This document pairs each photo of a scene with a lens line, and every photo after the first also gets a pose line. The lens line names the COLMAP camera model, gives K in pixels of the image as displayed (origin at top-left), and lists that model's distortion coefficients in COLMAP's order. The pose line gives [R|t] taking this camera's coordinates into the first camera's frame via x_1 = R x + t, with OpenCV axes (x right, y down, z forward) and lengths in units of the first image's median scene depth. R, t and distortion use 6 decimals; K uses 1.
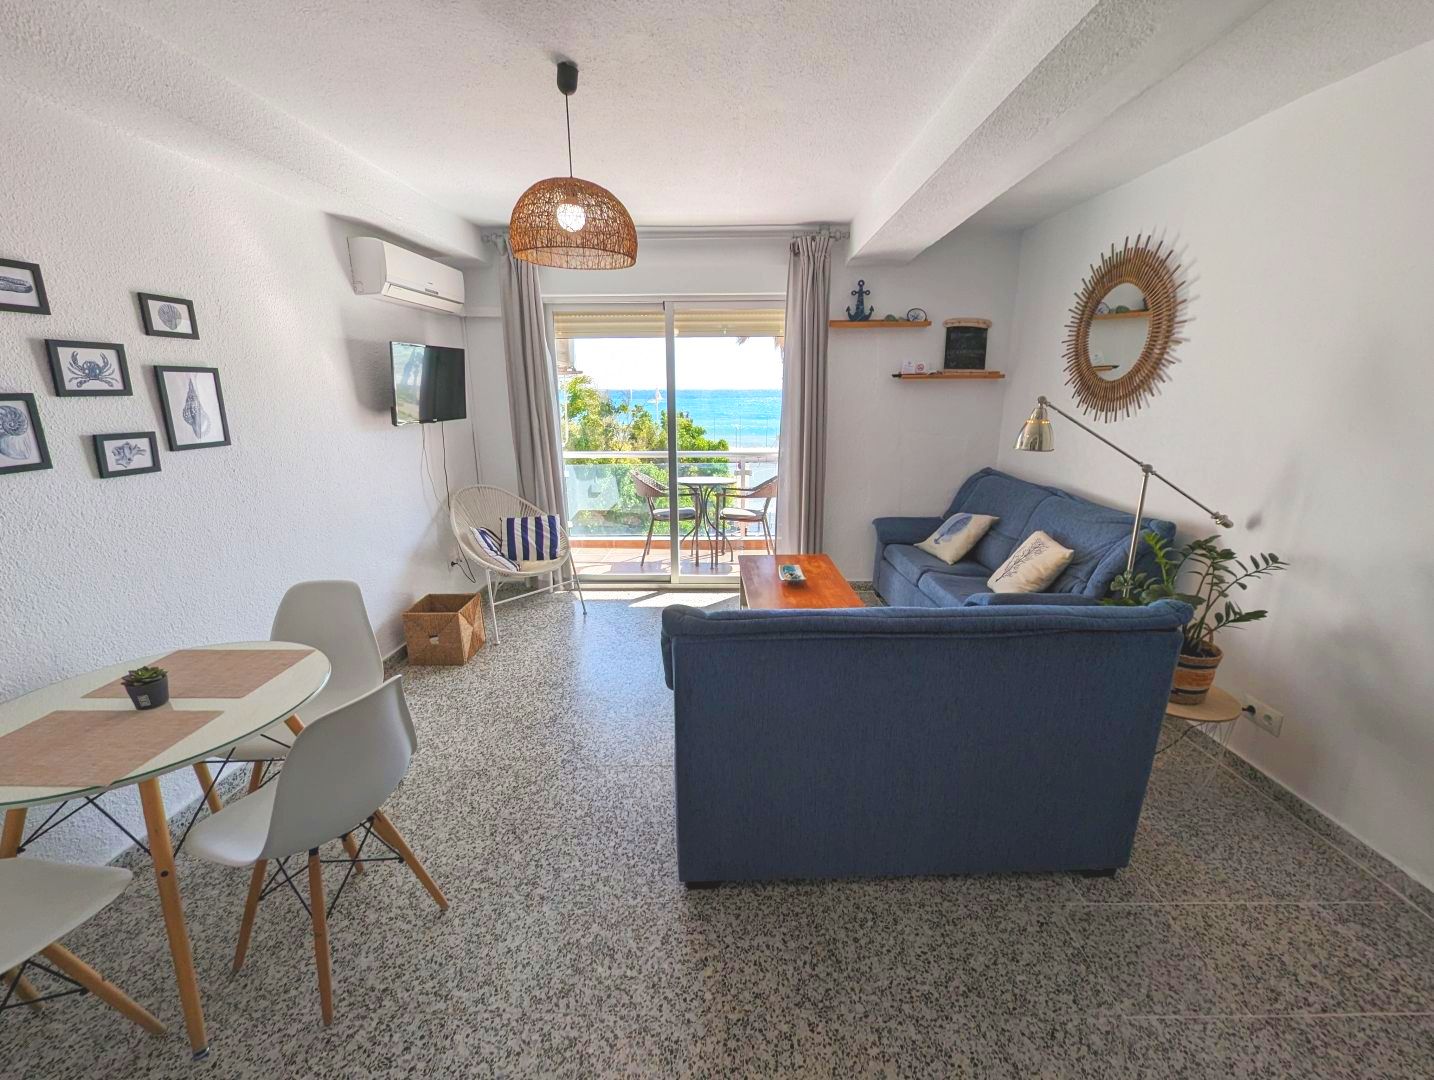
lens RADIAL K [[595.6, 0, 716.6], [0, 595.6, 544.8], [0, 0, 1]] dist [0.000176, -0.000432]
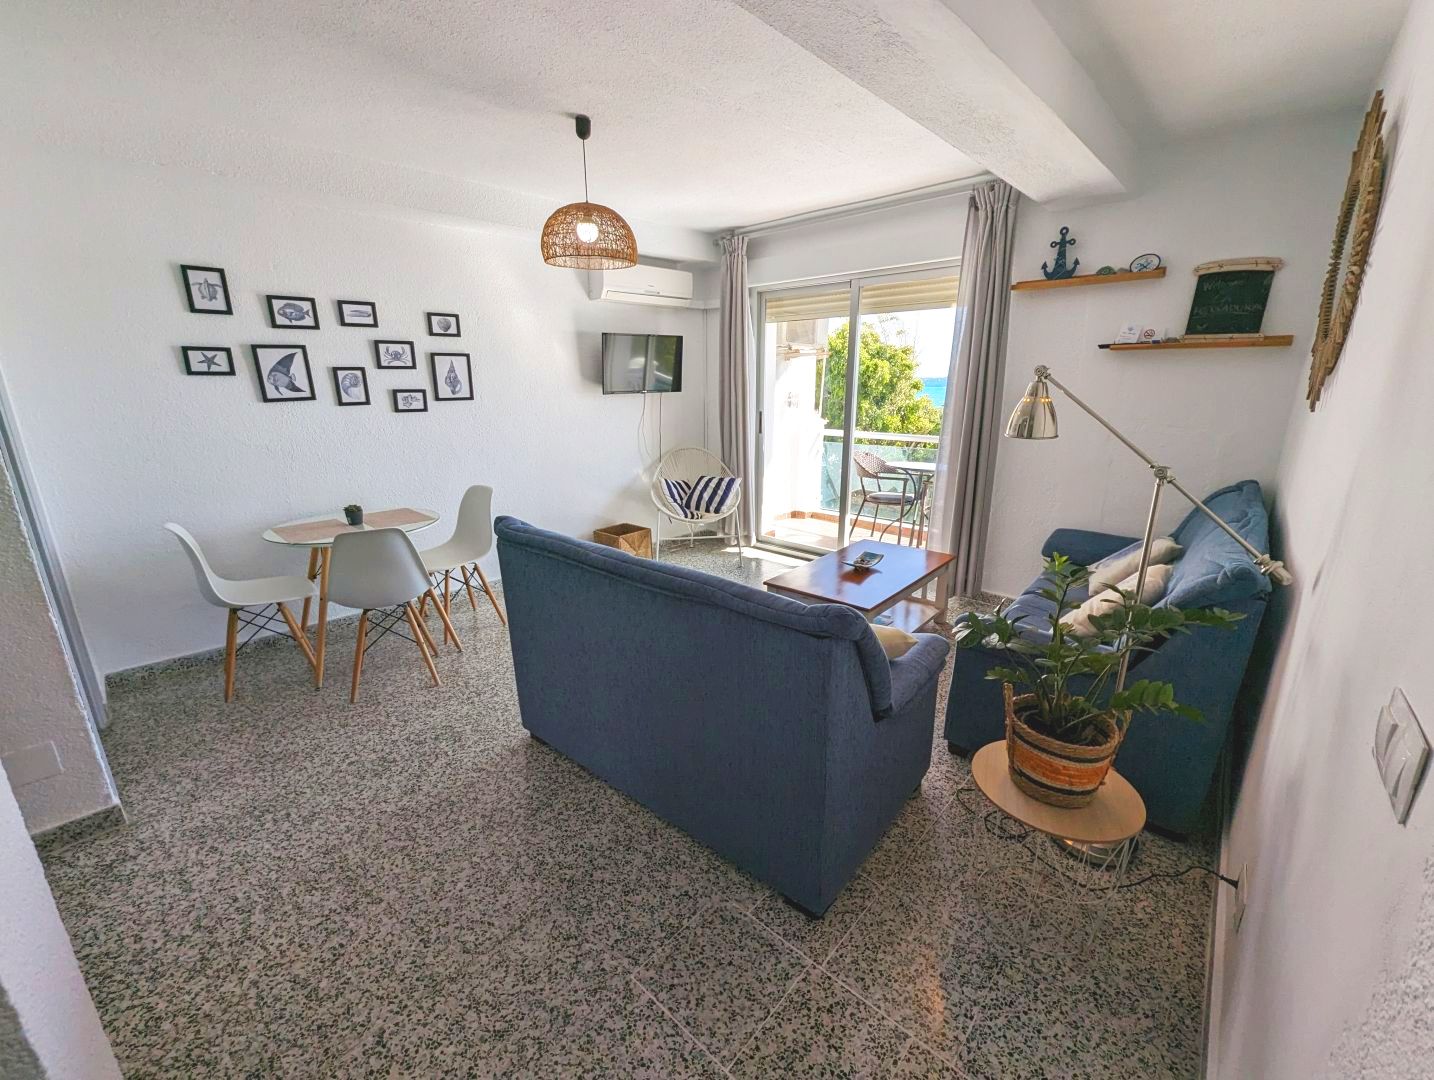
lens RADIAL K [[595.6, 0, 716.6], [0, 595.6, 544.8], [0, 0, 1]] dist [0.000176, -0.000432]
pose [[0.742754, 0.182676, -0.644163, 0.880284], [-0.168682, 0.982084, 0.084007, -0.024210], [0.647968, 0.046262, 0.760261, 0.195195]]
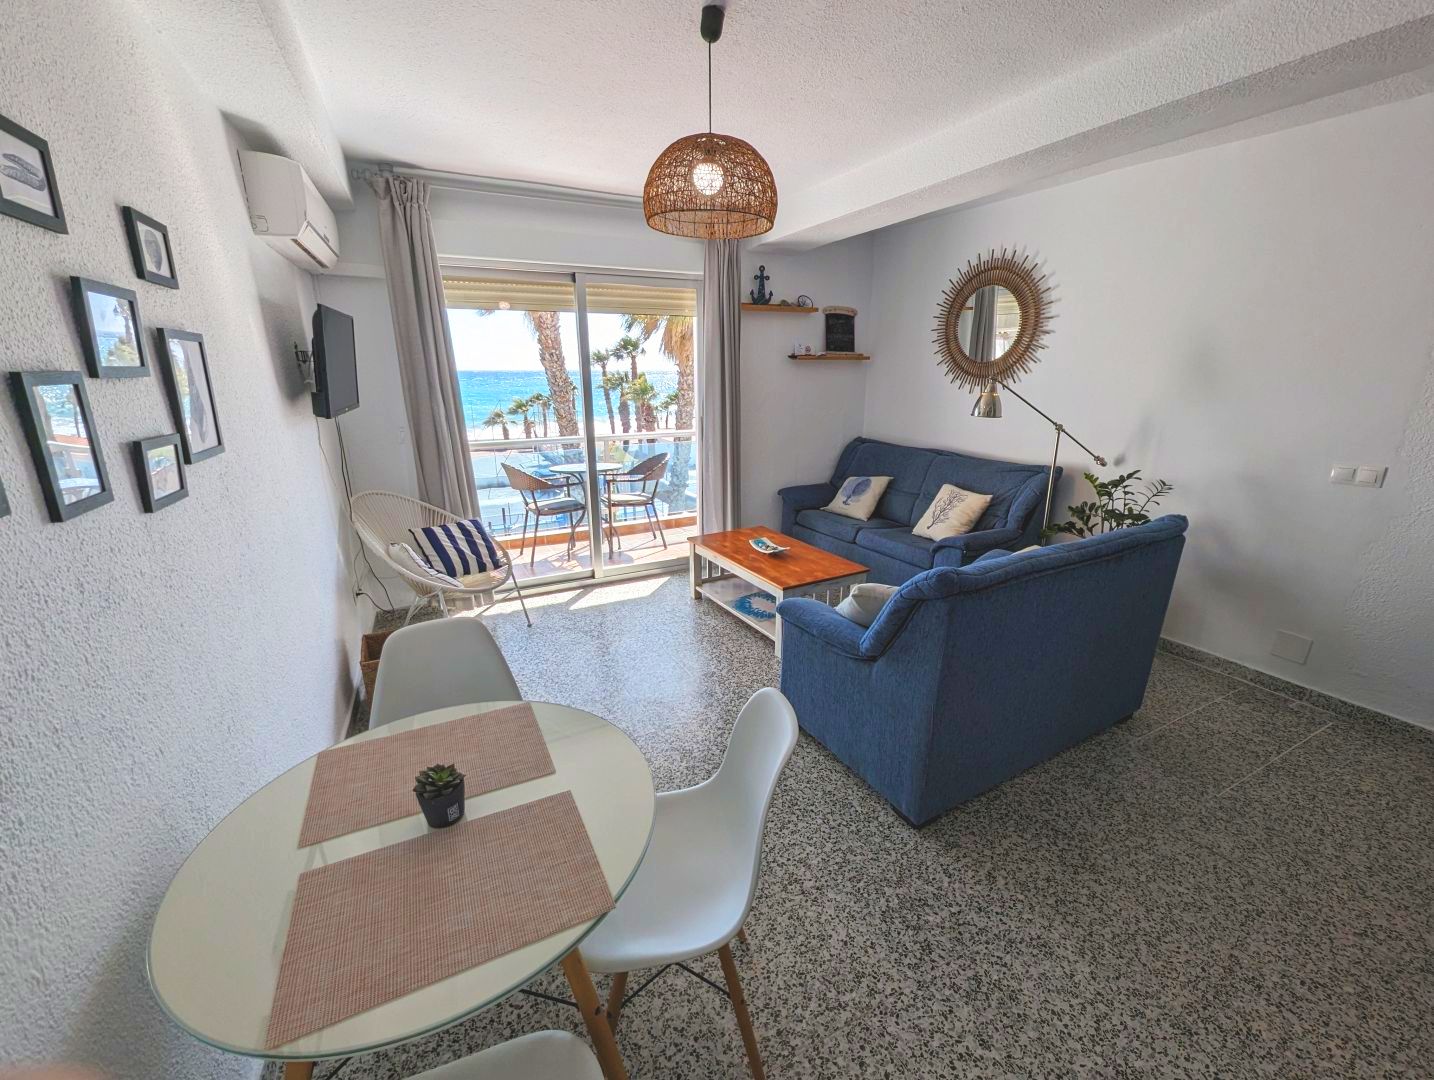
lens RADIAL K [[594.4, 0, 714.5], [0, 594.4, 546.0], [0, 0, 1]] dist [-0.001340, -0.003359]
pose [[0.885846, -0.132585, 0.444631, -0.665483], [0.119298, 0.991170, 0.057880, -0.036267], [-0.448379, 0.001771, 0.893842, 0.165537]]
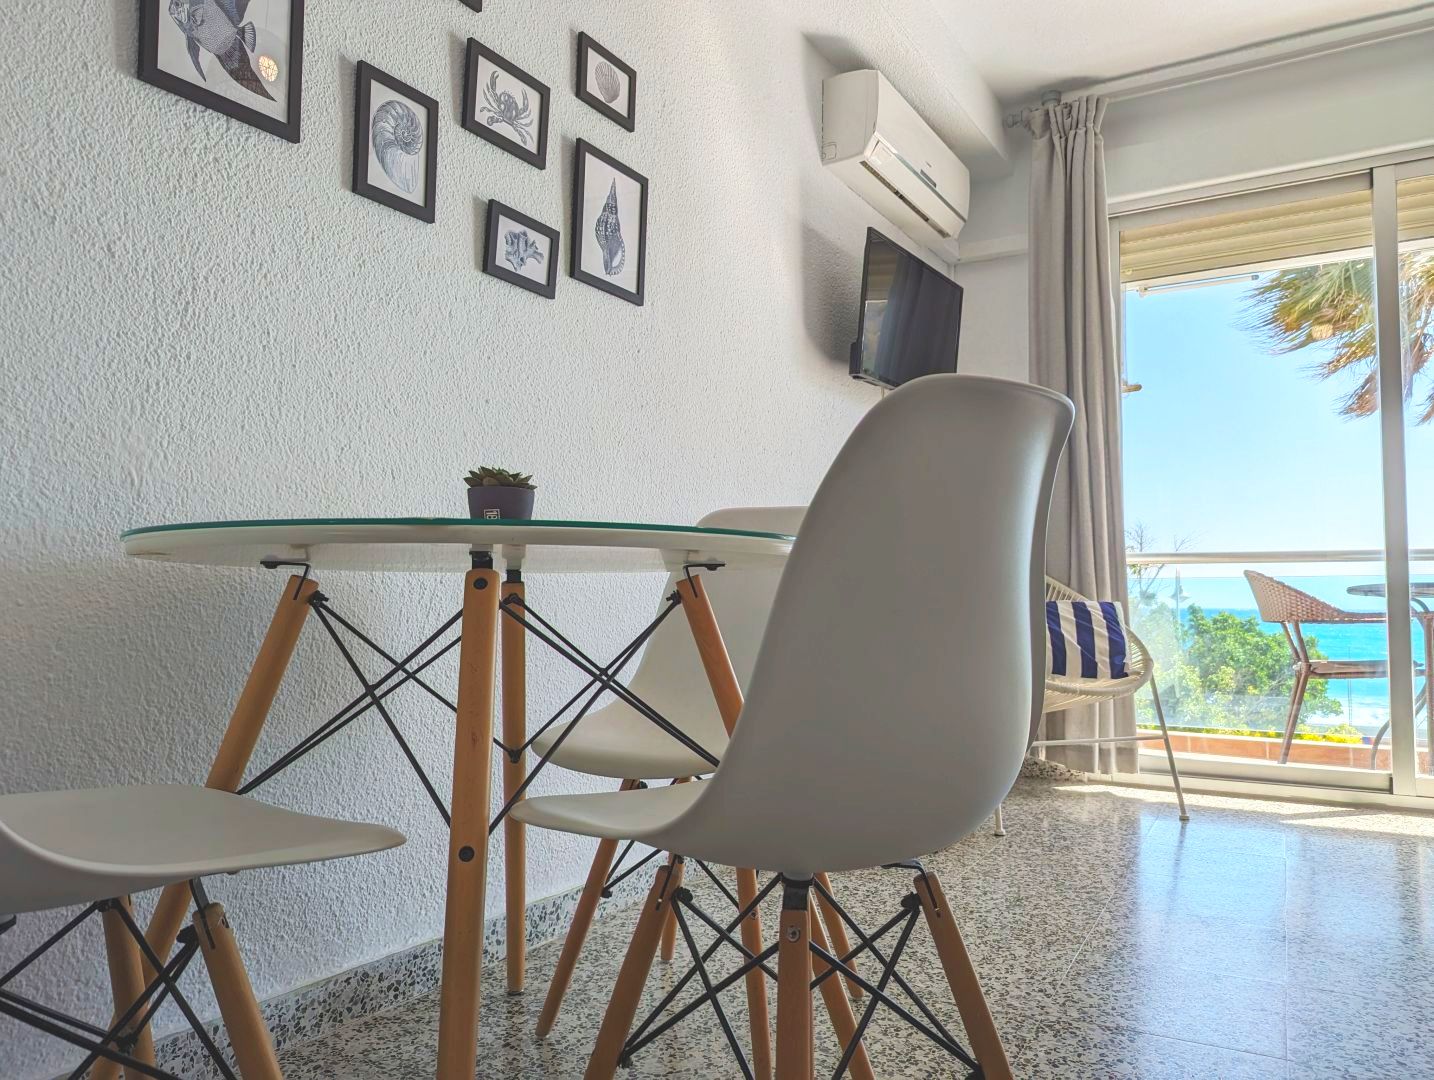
lens RADIAL K [[1004.4, 0, 702.6], [0, 1004.4, 538.3], [0, 0, 1]] dist [0.020414, 0.001018]
pose [[0.870745, -0.017552, -0.491421, -0.301333], [-0.137135, 0.951047, -0.276956, 0.324583], [0.472225, 0.308549, 0.825712, 0.302424]]
